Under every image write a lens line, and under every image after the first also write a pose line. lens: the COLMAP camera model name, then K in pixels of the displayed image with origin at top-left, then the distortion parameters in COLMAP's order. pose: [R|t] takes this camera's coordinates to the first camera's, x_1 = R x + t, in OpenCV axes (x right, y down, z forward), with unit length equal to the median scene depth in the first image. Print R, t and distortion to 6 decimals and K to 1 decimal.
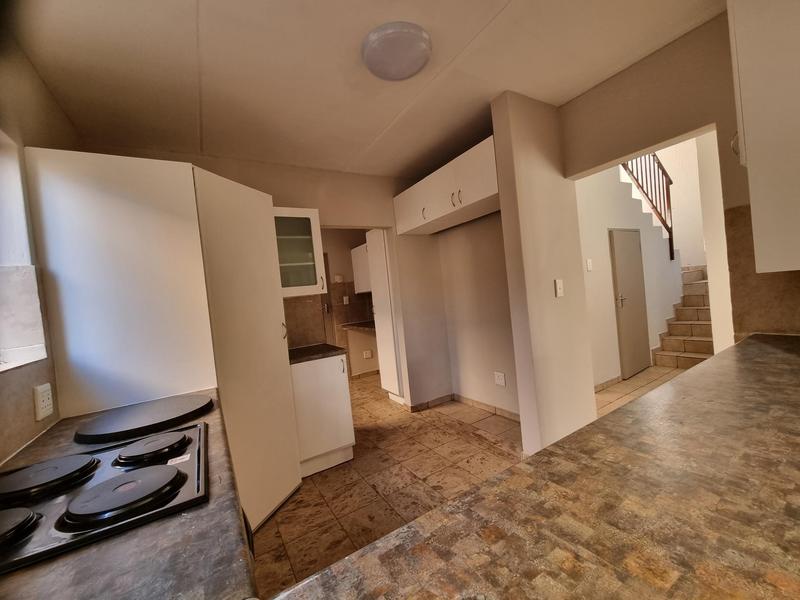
lens RADIAL K [[327.0, 0, 408.9], [0, 327.0, 299.4], [0, 0, 1]] dist [0.004017, -0.003023]
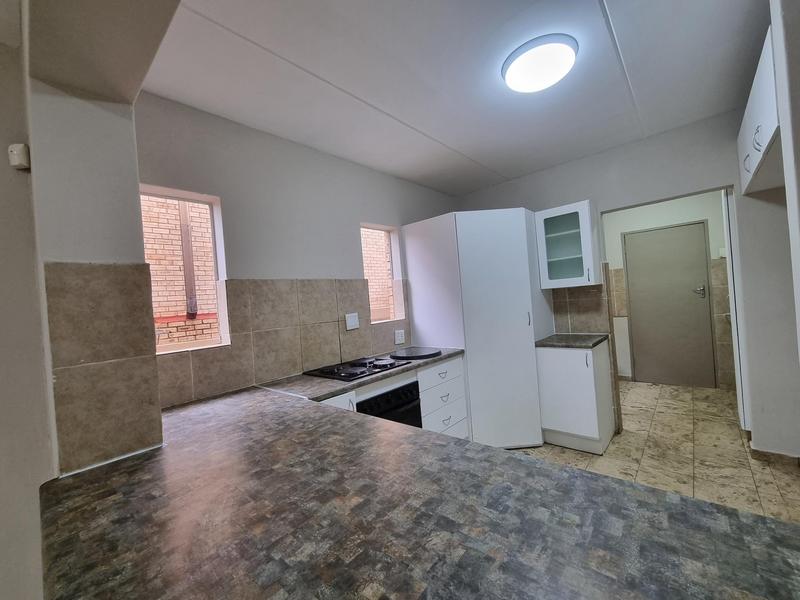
lens RADIAL K [[327.0, 0, 406.0], [0, 327.0, 297.5], [0, 0, 1]] dist [0.004017, -0.003023]
pose [[0.290486, 0.072939, -0.954095, 0.684100], [0.030657, 0.995869, 0.085467, -0.105614], [0.956388, -0.054076, 0.287050, 0.219332]]
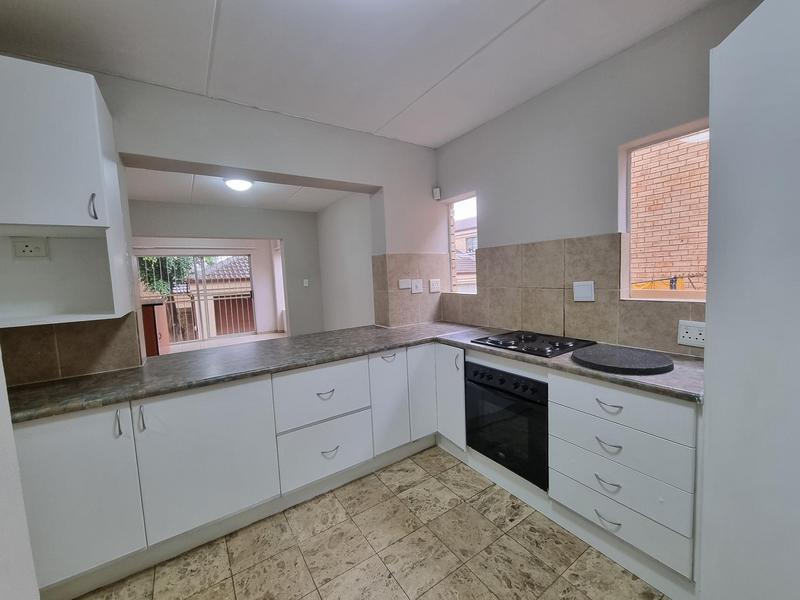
lens RADIAL K [[327.0, 0, 410.7], [0, 327.0, 300.0], [0, 0, 1]] dist [0.004017, -0.003023]
pose [[-0.989043, 0.143126, -0.036181, -0.054201], [0.138699, 0.984824, 0.104328, -0.061243], [0.050564, 0.098167, -0.993885, 1.402006]]
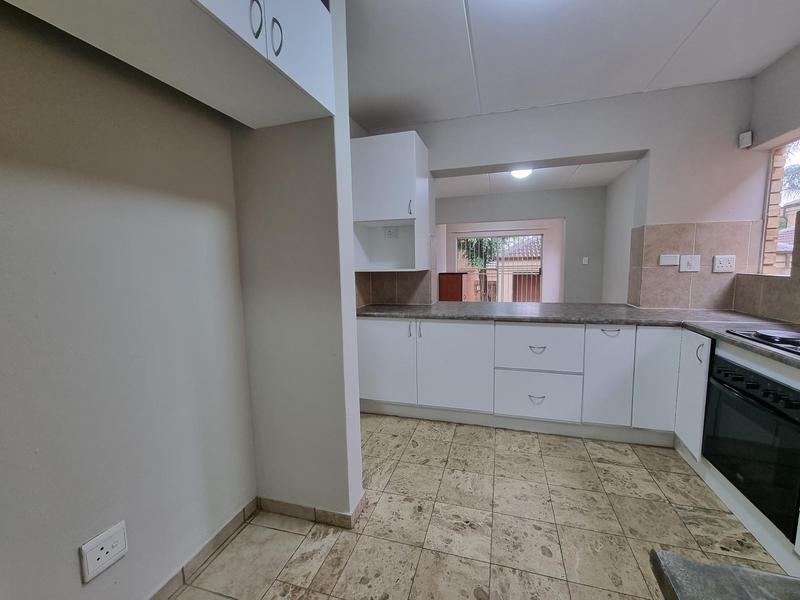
lens RADIAL K [[327.0, 0, 408.8], [0, 327.0, 300.5], [0, 0, 1]] dist [0.004017, -0.003023]
pose [[-0.664683, 0.025754, 0.746681, -0.304365], [0.096706, 0.993964, 0.051803, -0.002947], [-0.740840, 0.106641, -0.663162, 1.501560]]
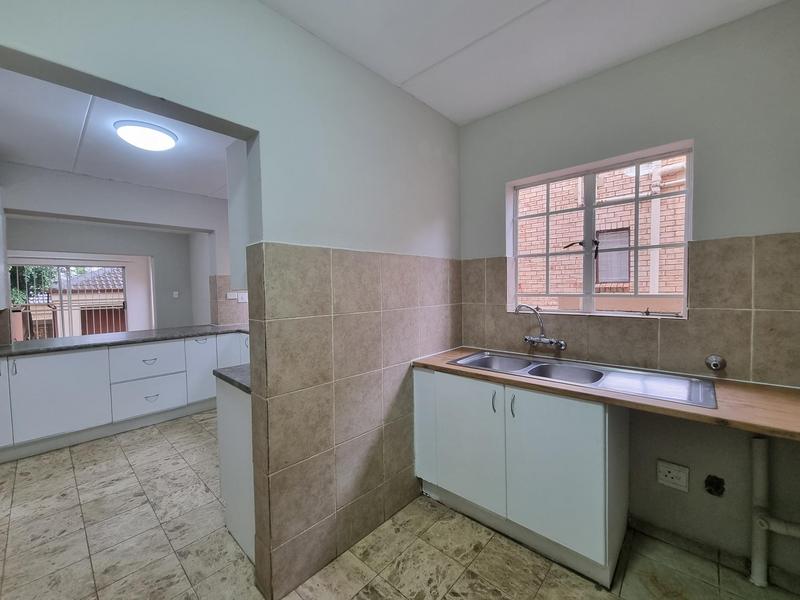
lens RADIAL K [[327.0, 0, 408.1], [0, 327.0, 298.2], [0, 0, 1]] dist [0.004017, -0.003023]
pose [[-0.953754, 0.124798, -0.273458, -0.502600], [0.106495, 0.991021, 0.080846, -0.025307], [0.281092, 0.047985, -0.958481, 2.150420]]
